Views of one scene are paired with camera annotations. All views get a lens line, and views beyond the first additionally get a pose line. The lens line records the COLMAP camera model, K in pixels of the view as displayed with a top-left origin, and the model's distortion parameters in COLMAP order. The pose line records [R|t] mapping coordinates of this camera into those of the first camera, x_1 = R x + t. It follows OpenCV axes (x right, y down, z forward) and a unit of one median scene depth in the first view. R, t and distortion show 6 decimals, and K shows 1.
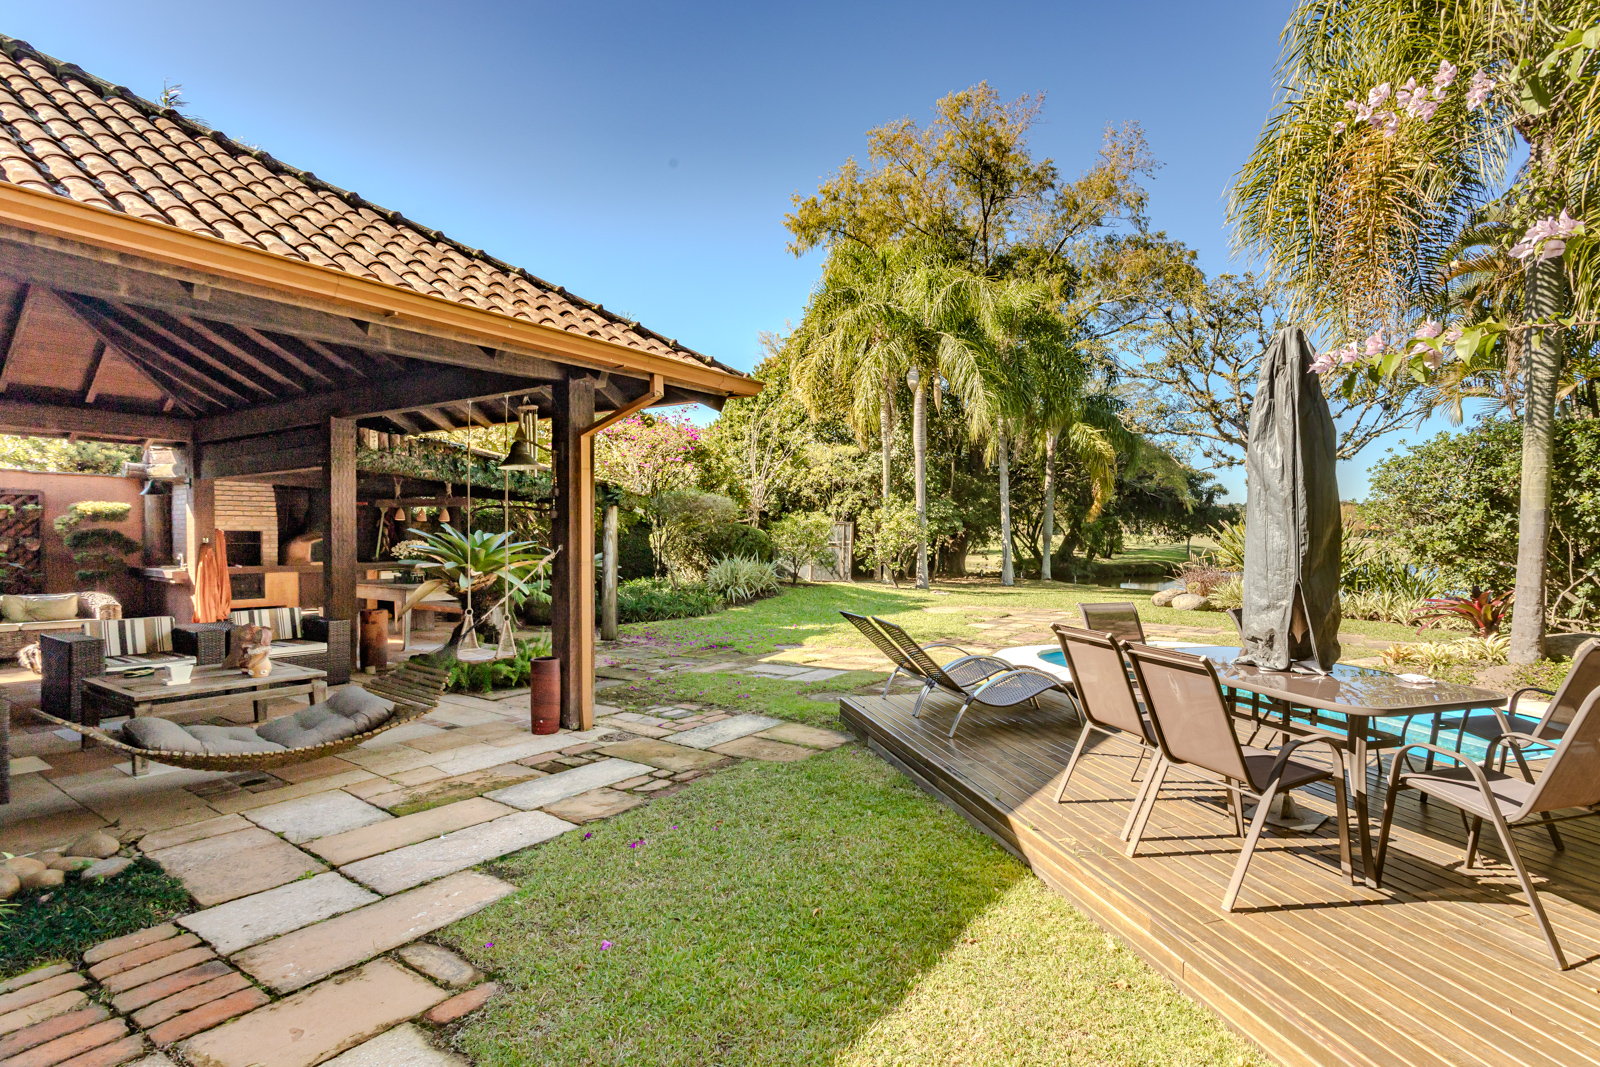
lens RADIAL K [[781.3, 0, 879.8], [0, 781.3, 549.8], [0, 0, 1]] dist [-0.002410, -0.000015]
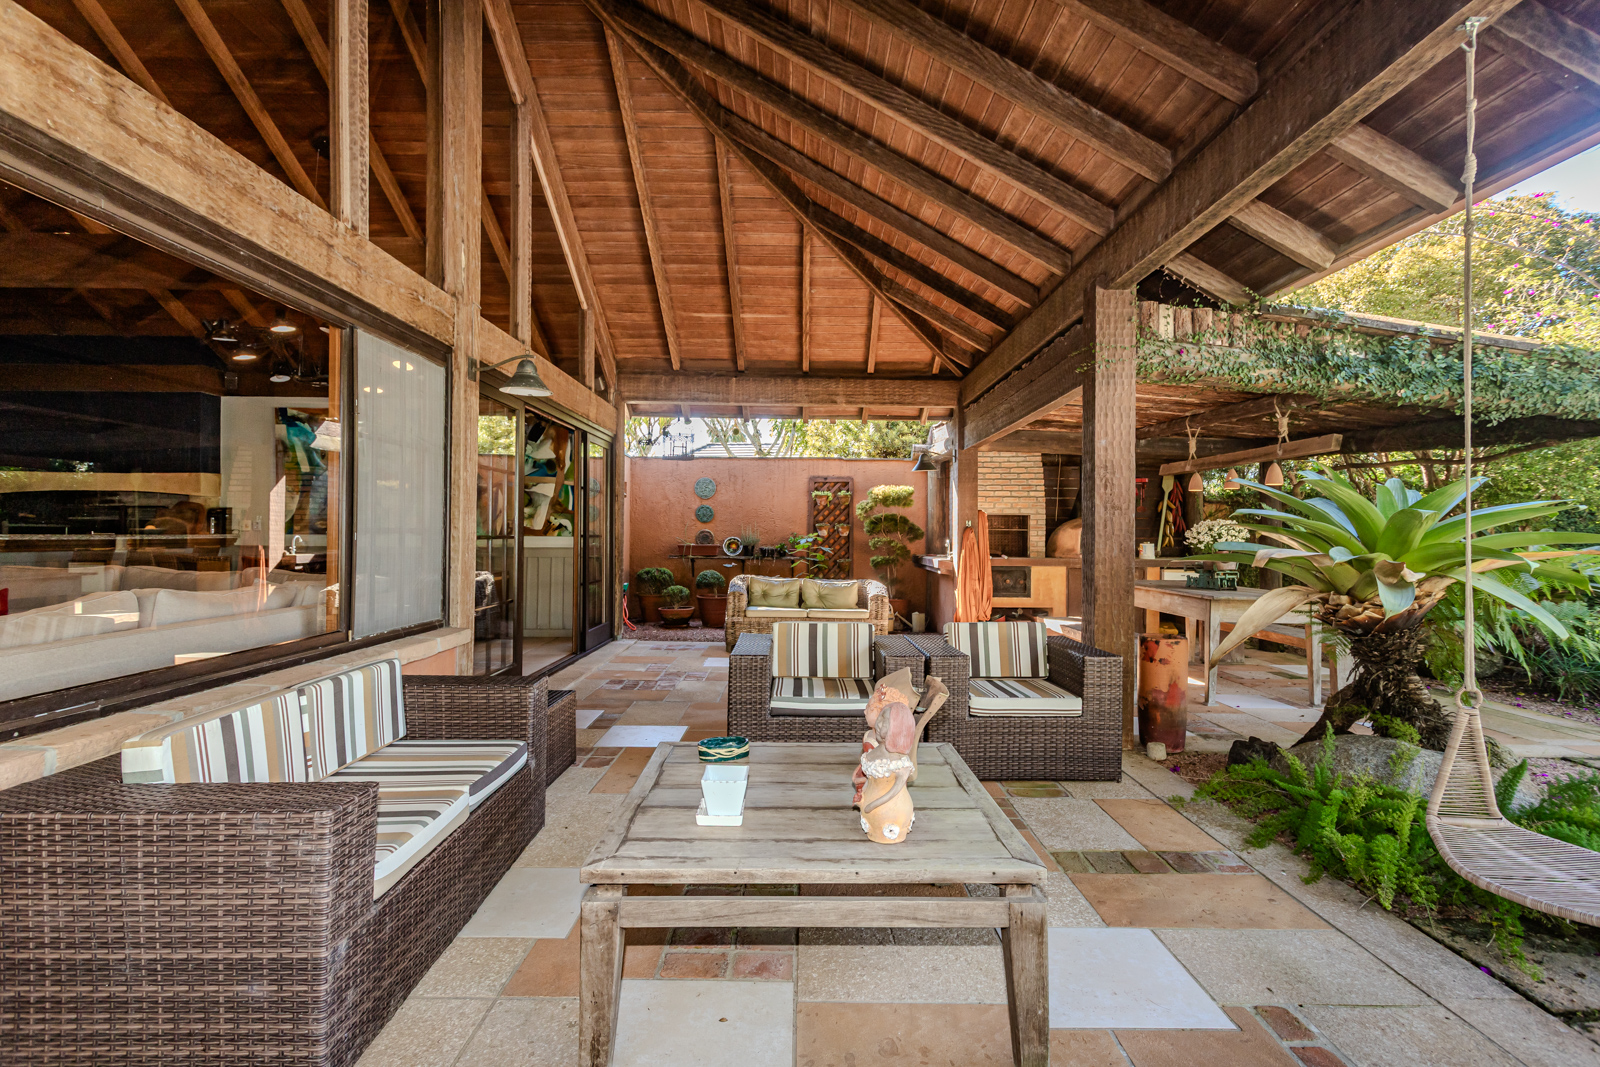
lens RADIAL K [[757.2, 0, 800.0], [0, 757.2, 533.5], [0, 0, 1]] dist [-0.000294, 0.001310]
pose [[0.536171, -0.004888, -0.844096, -0.283369], [-0.020085, 0.999626, -0.018547, 0.017021], [0.843871, 0.026898, 0.535872, 0.420818]]
